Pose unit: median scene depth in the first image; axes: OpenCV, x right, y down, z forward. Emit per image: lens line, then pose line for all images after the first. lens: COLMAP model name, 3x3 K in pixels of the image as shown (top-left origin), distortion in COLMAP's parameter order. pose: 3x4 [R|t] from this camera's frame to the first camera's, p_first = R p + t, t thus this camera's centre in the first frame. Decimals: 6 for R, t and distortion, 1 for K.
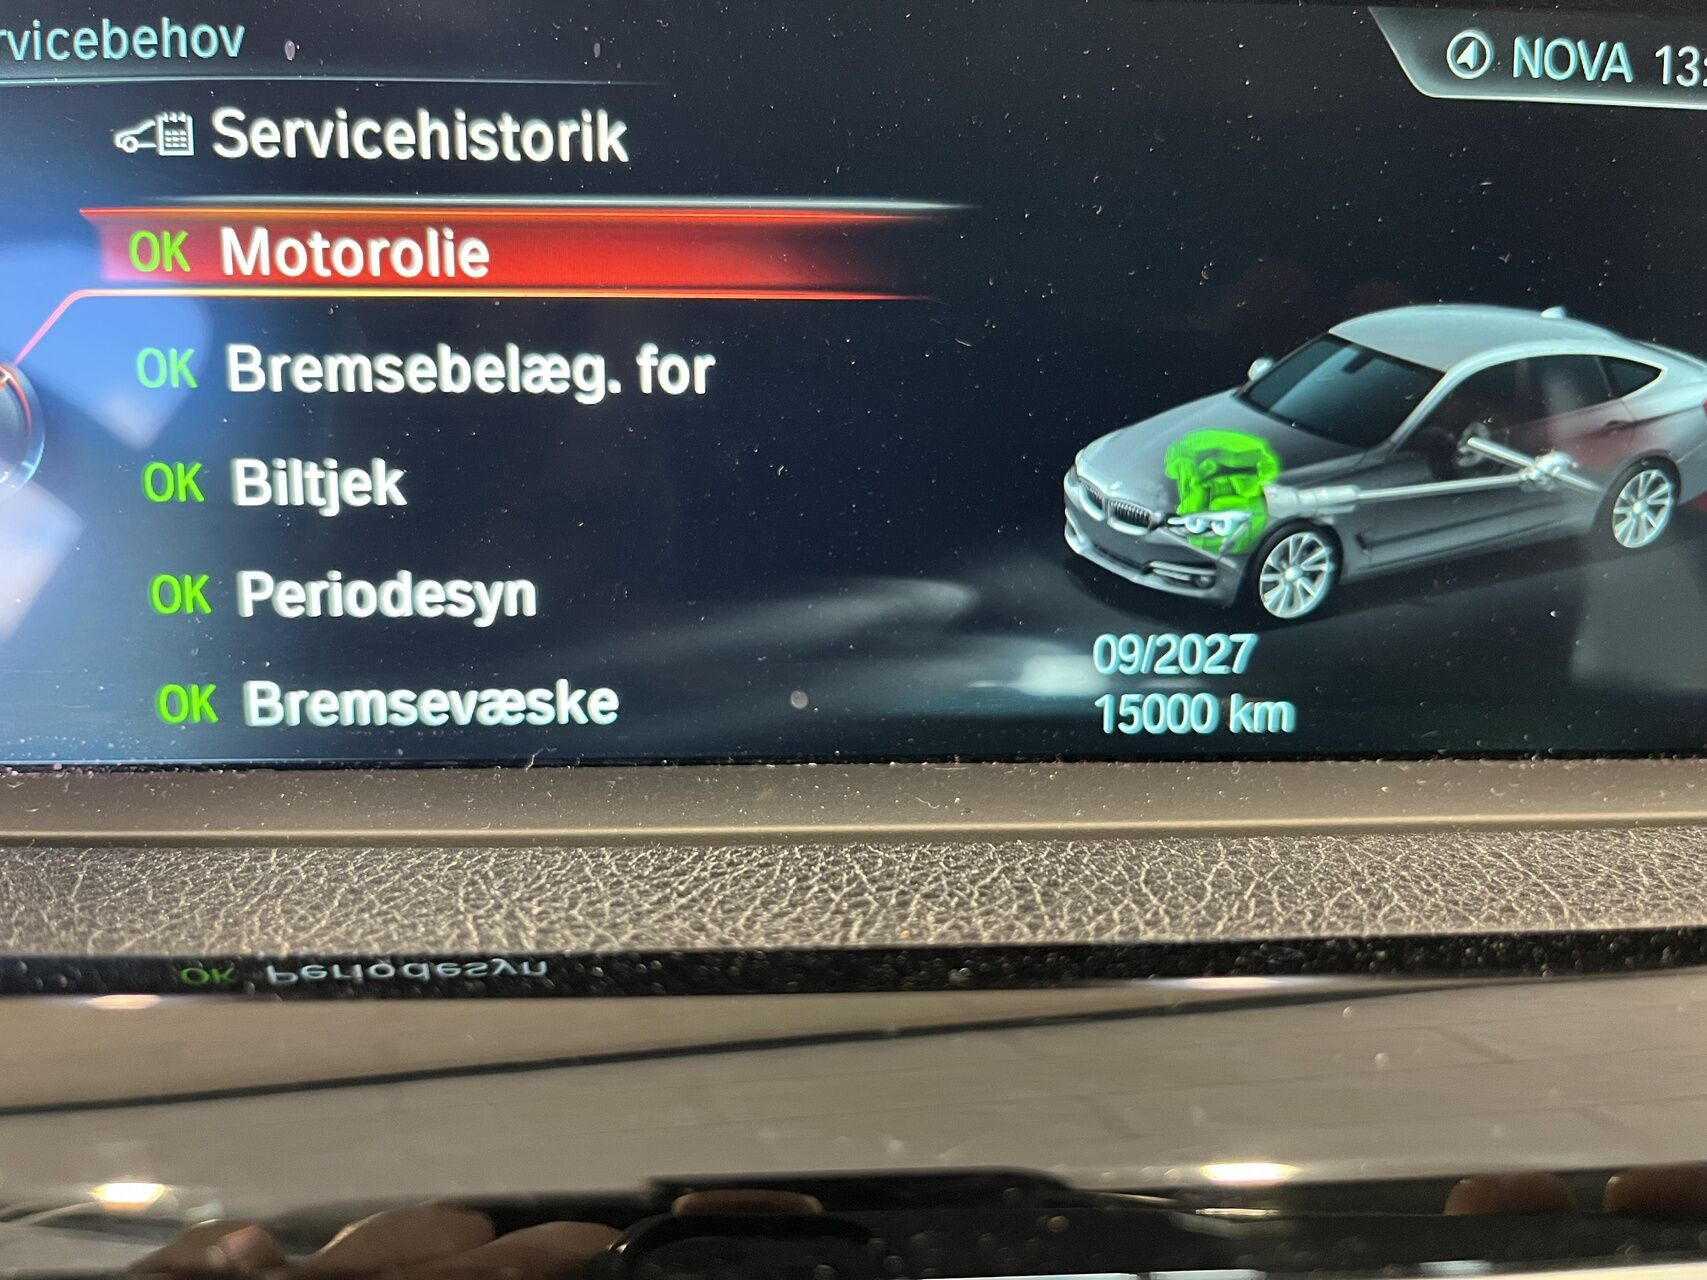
lens RADIAL K [[1261.9, 0, 867.3], [0, 1261.9, 628.3], [0, 0, 1]] dist [-0.015978, -0.018833]
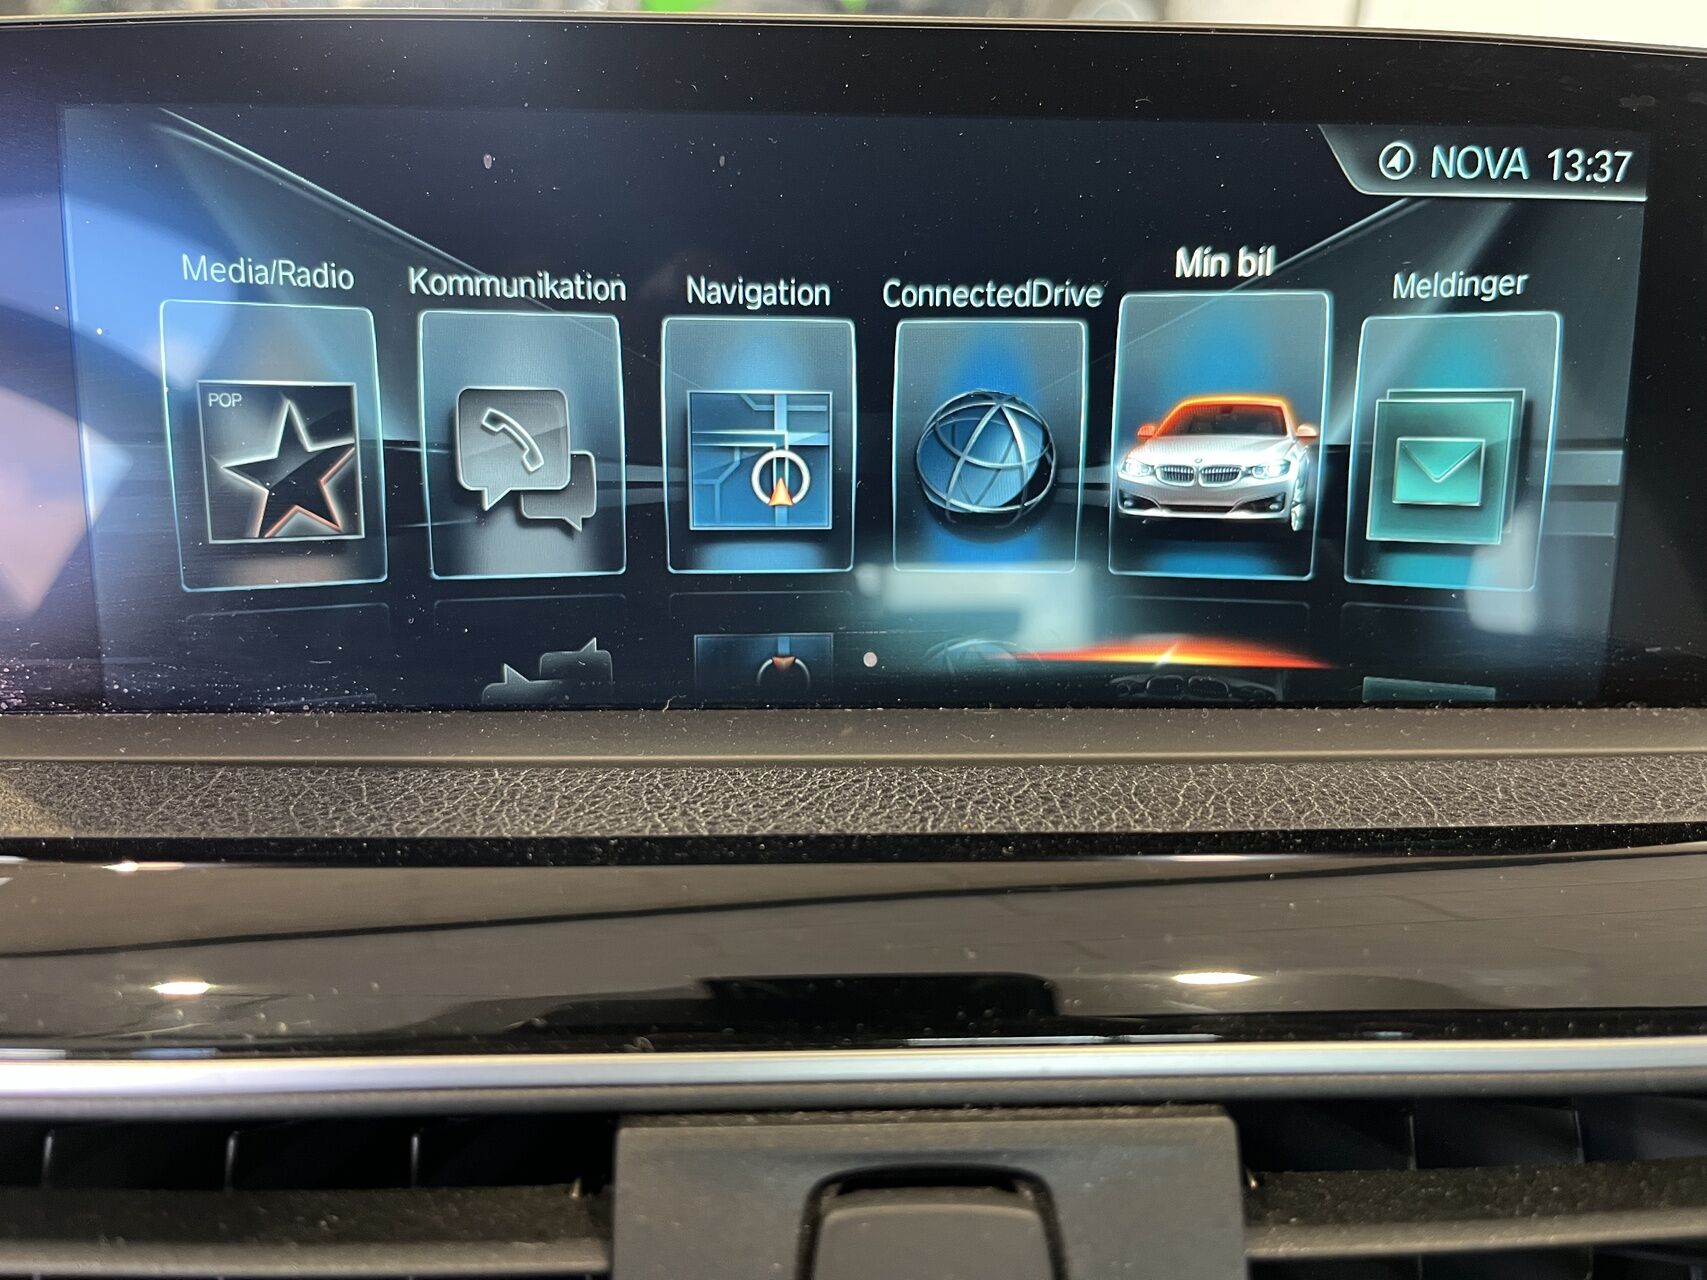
lens RADIAL K [[1261.9, 0, 836.6], [0, 1261.9, 636.9], [0, 0, 1]] dist [-0.015978, -0.018833]
pose [[0.999871, 0.004544, -0.015395, -0.085745], [-0.003819, 0.998897, 0.046796, -0.034148], [0.015591, -0.046731, 0.998786, -0.376993]]
